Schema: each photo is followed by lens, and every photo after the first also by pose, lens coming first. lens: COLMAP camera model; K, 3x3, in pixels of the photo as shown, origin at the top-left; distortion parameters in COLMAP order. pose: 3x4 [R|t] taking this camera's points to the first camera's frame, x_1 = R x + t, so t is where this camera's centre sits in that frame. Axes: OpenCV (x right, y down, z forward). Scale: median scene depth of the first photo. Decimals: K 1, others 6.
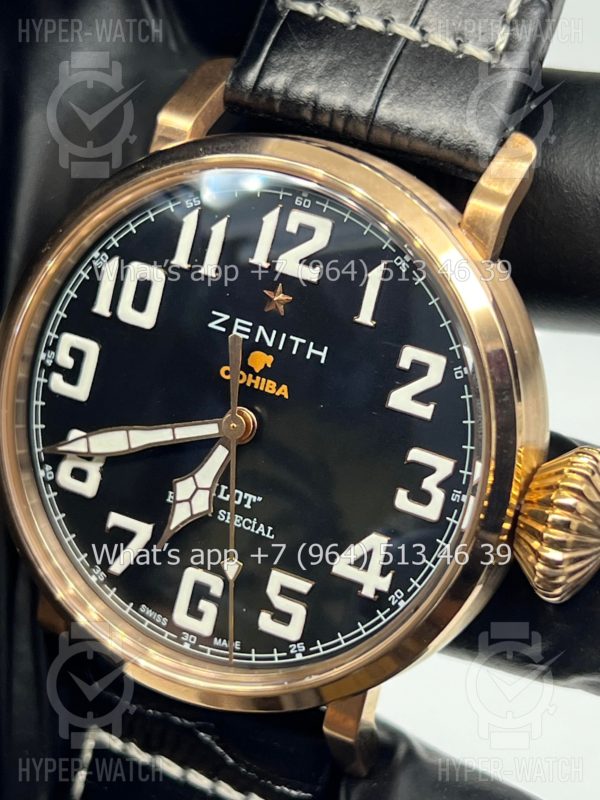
lens RADIAL K [[1862.6, 0, 297.0], [0, 1862.6, 412.1], [0, 0, 1]] dist [0.309333, 0.000000]
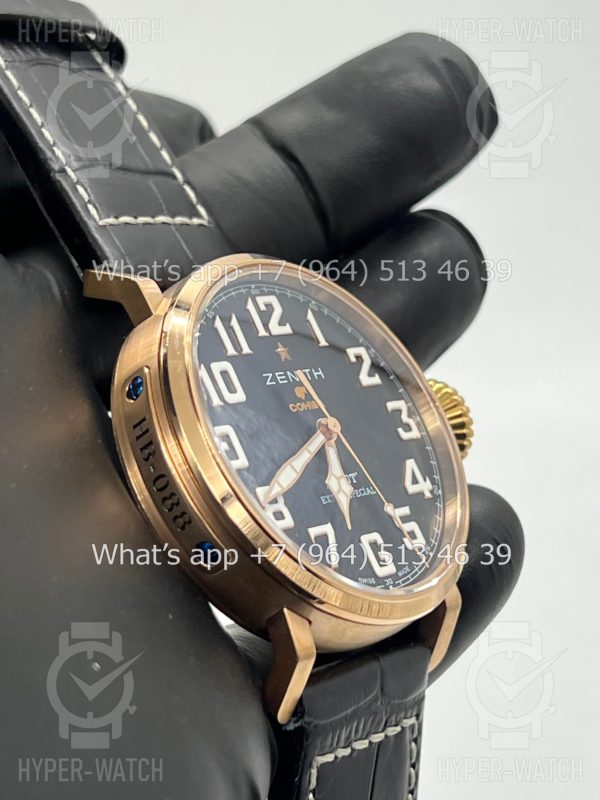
lens RADIAL K [[1862.6, 0, 296.4], [0, 1862.6, 436.6], [0, 0, 1]] dist [0.309333, 0.000000]
pose [[0.221408, -0.148961, 0.963737, -1.380092], [0.619375, 0.784815, -0.020989, 0.026252], [-0.753229, 0.601561, 0.266028, 0.643724]]
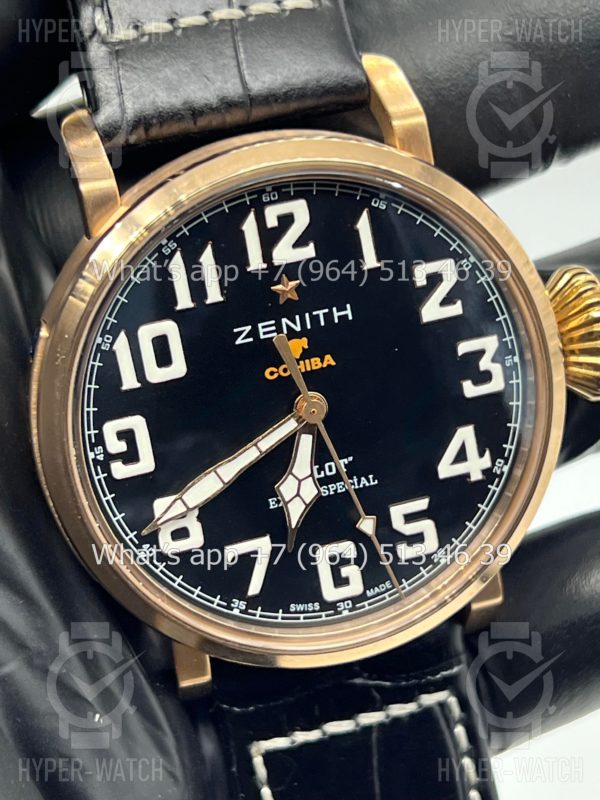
lens RADIAL K [[1862.6, 0, 305.5], [0, 1862.6, 398.7], [0, 0, 1]] dist [0.309333, 0.000000]
pose [[0.737168, -0.507330, 0.446318, -0.505279], [0.466403, 0.859967, 0.207184, -0.219996], [-0.488930, 0.055435, 0.870560, 0.068298]]
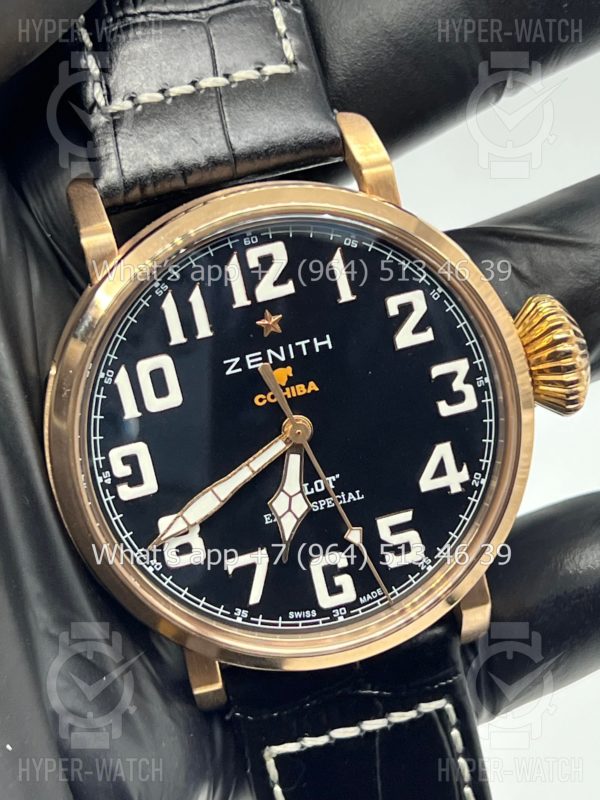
lens RADIAL K [[1862.6, 0, 304.6], [0, 1862.6, 403.3], [0, 0, 1]] dist [0.309333, 0.000000]
pose [[0.751478, -0.513487, 0.414262, -0.503931], [0.512930, 0.849622, 0.122662, -0.149141], [-0.414951, 0.120309, 0.901854, -0.067049]]
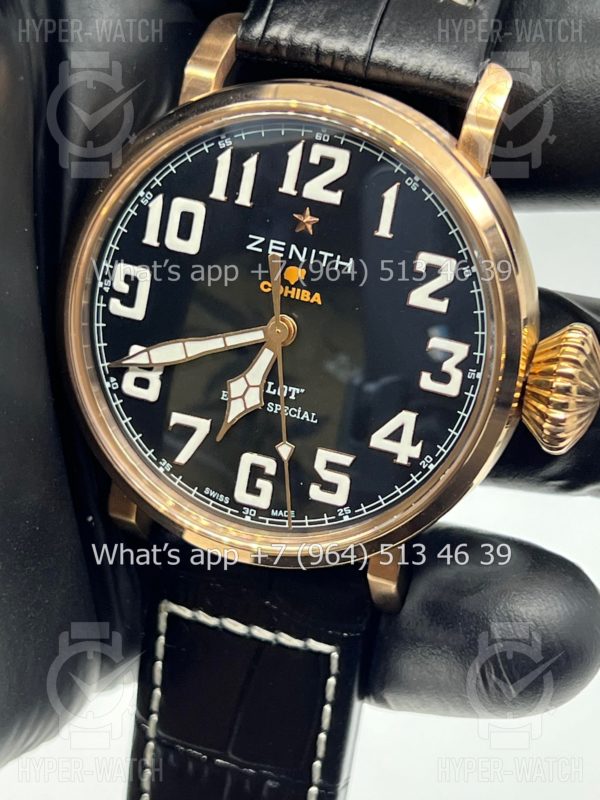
lens RADIAL K [[1862.6, 0, 294.0], [0, 1862.6, 404.5], [0, 0, 1]] dist [0.309333, 0.000000]
pose [[0.991540, -0.088127, 0.095305, -0.139378], [0.081938, 0.994382, 0.067013, -0.024639], [-0.100675, -0.058637, 0.993190, -0.179166]]
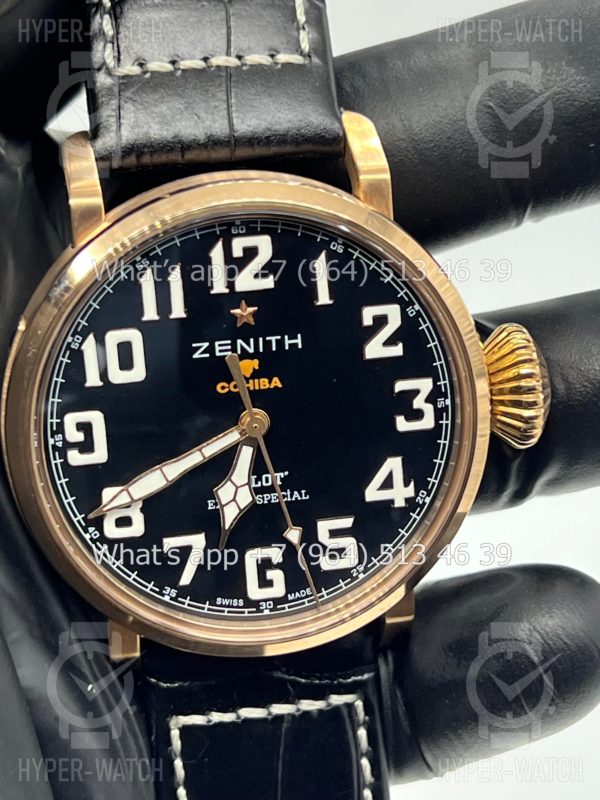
lens RADIAL K [[1862.6, 0, 301.5], [0, 1862.6, 404.8], [0, 0, 1]] dist [0.309333, 0.000000]
pose [[0.811918, -0.410413, 0.415151, -0.490157], [0.366704, 0.911896, 0.184319, -0.210024], [-0.454222, 0.002586, 0.890885, -0.068283]]
